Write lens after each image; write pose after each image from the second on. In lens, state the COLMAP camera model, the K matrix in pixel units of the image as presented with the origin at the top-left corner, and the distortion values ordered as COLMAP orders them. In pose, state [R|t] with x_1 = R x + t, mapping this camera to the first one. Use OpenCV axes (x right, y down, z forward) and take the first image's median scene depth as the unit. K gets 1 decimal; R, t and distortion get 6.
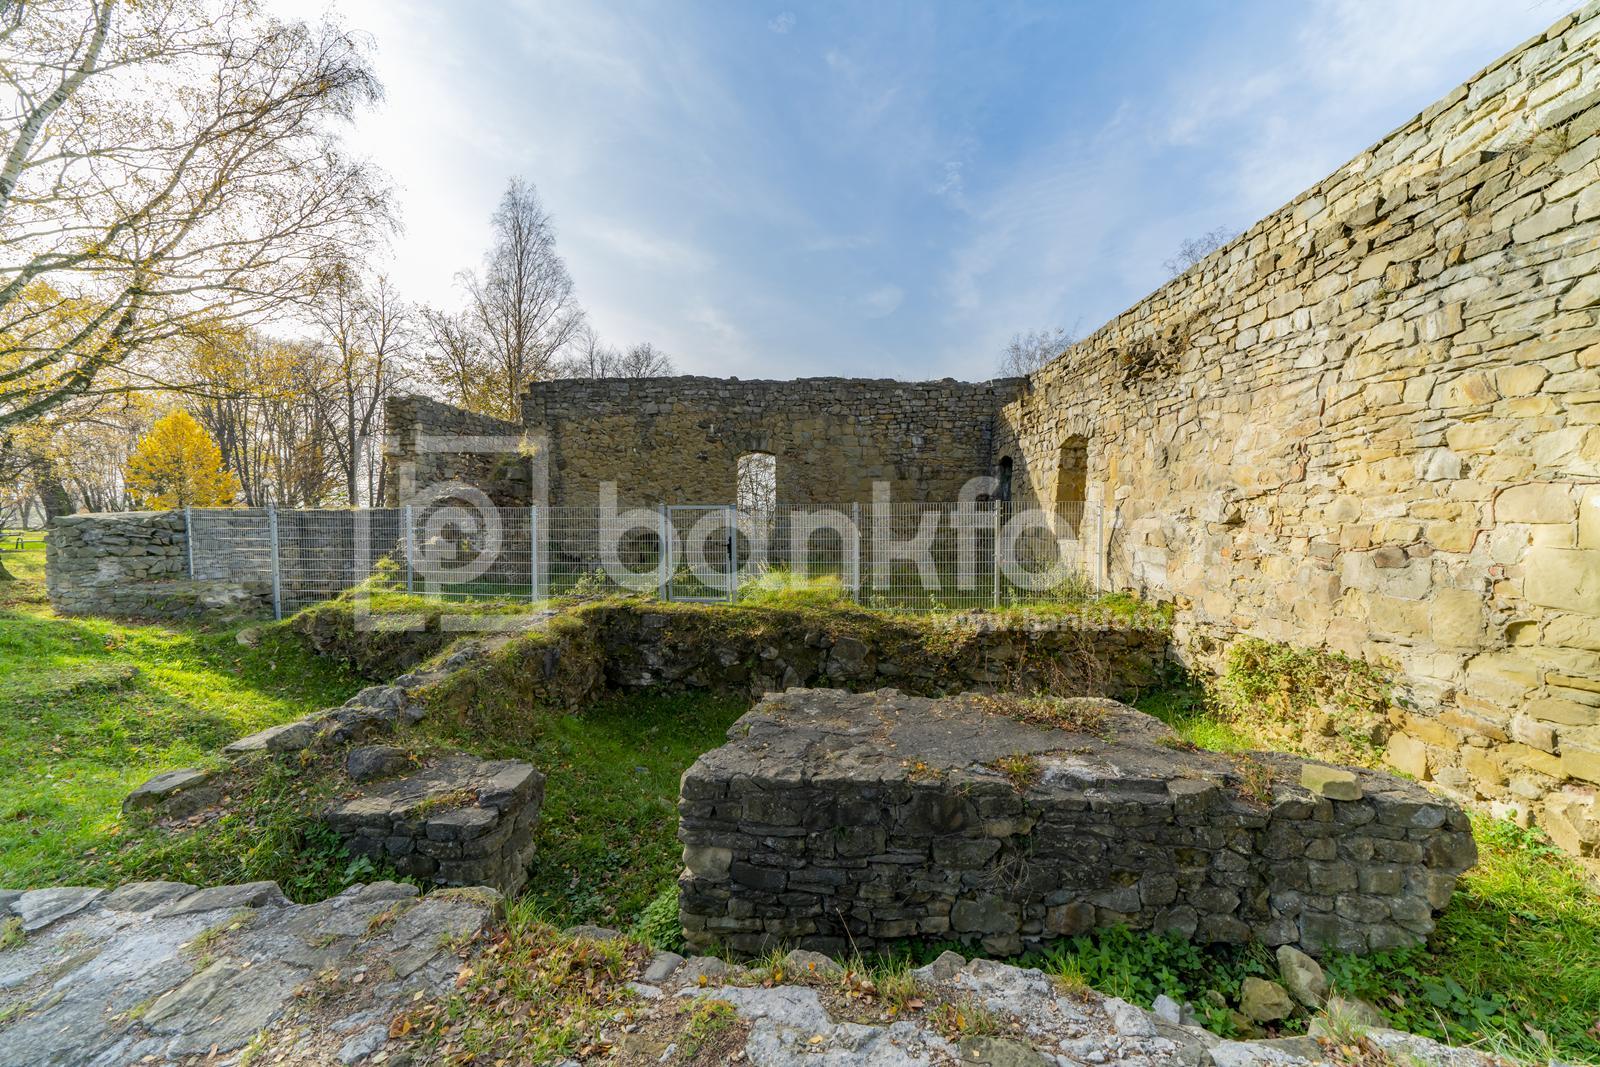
lens RADIAL K [[548.7, 0, 795.6], [0, 548.7, 529.7], [0, 0, 1]] dist [0.000672, 0.000045]
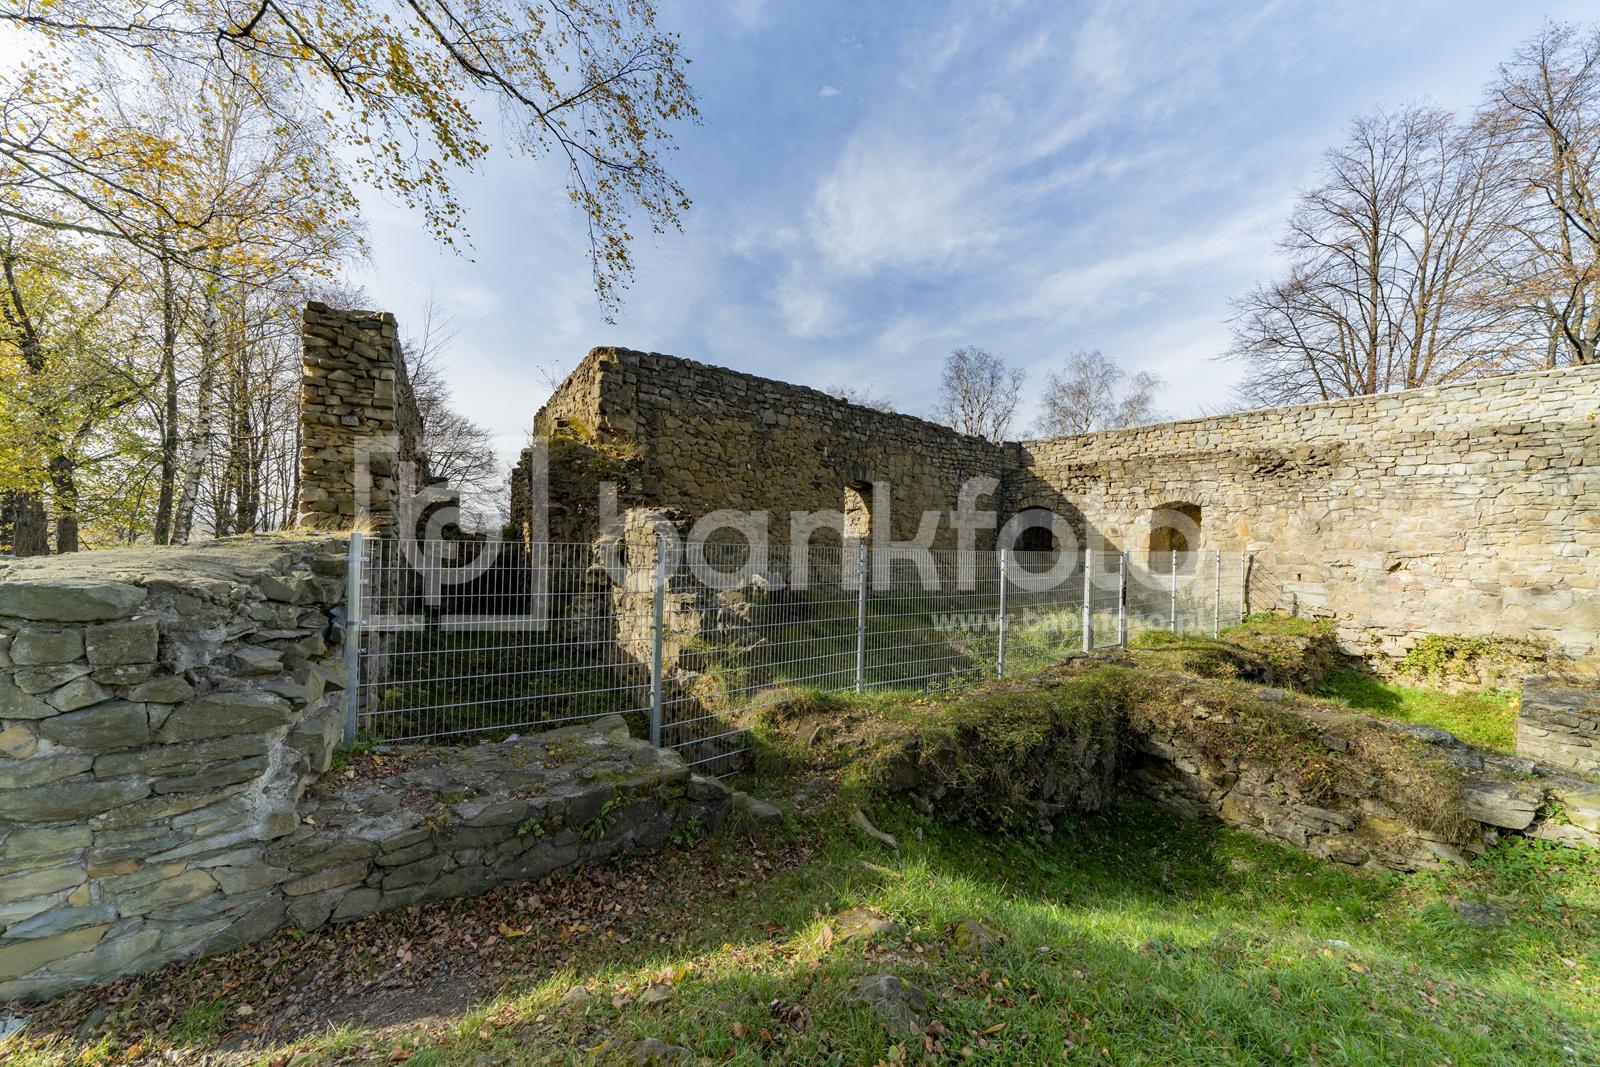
lens RADIAL K [[548.7, 0, 789.6], [0, 548.7, 541.7], [0, 0, 1]] dist [0.000672, 0.000045]
pose [[0.760333, 0.017815, 0.649289, -0.783837], [-0.006915, 0.999789, -0.019335, -0.023378], [-0.649496, 0.010211, 0.760296, 0.379042]]
